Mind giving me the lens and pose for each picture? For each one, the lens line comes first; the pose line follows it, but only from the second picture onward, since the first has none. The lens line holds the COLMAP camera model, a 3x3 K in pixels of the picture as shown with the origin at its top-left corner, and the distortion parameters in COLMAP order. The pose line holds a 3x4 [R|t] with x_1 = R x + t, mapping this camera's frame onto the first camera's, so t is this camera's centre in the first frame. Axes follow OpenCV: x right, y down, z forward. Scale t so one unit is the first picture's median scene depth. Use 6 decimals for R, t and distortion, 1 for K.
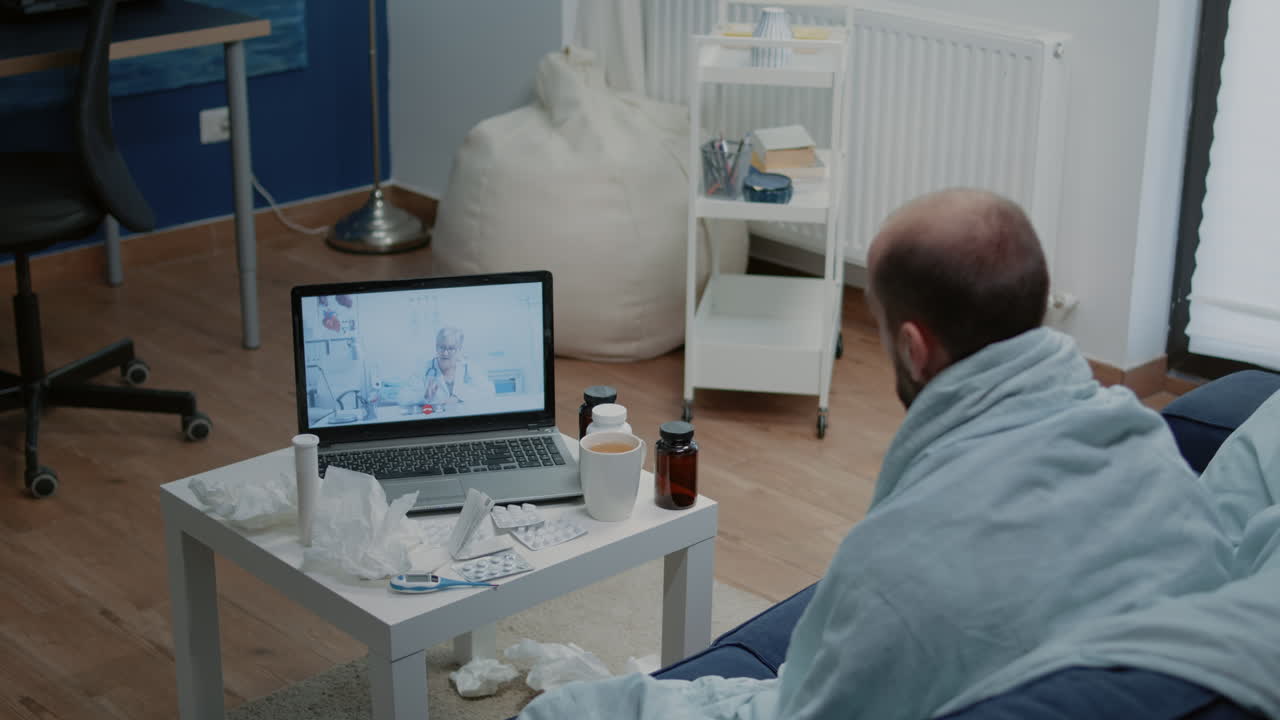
lens RADIAL K [[1935.3, 0, 640.0], [0, 1935.3, 360.0], [0, 0, 1]] dist [-0.035661, -0.109636]
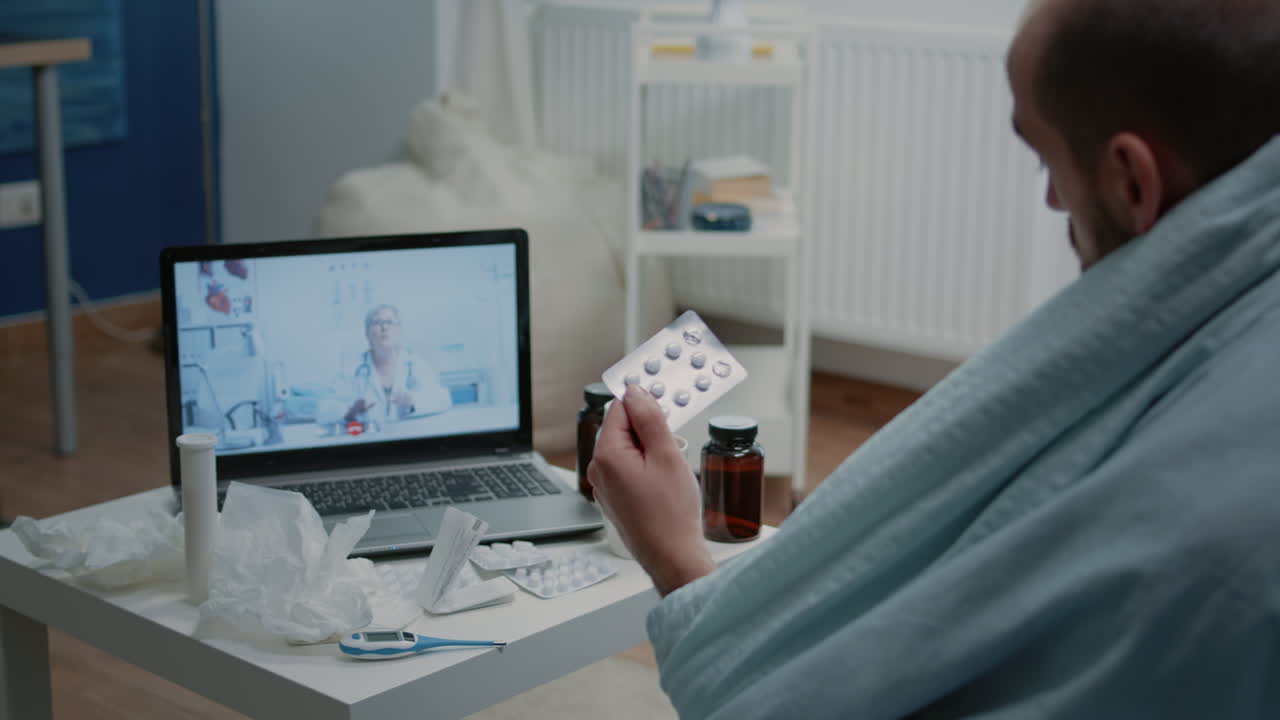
lens RADIAL K [[1935.3, 0, 640.0], [0, 1935.3, 360.0], [0, 0, 1]] dist [-0.035661, -0.109636]
pose [[0.993429, -0.026241, 0.111402, -0.086915], [0.038445, 0.993314, -0.108858, 0.083176], [-0.107800, 0.112425, 0.987795, 0.300631]]
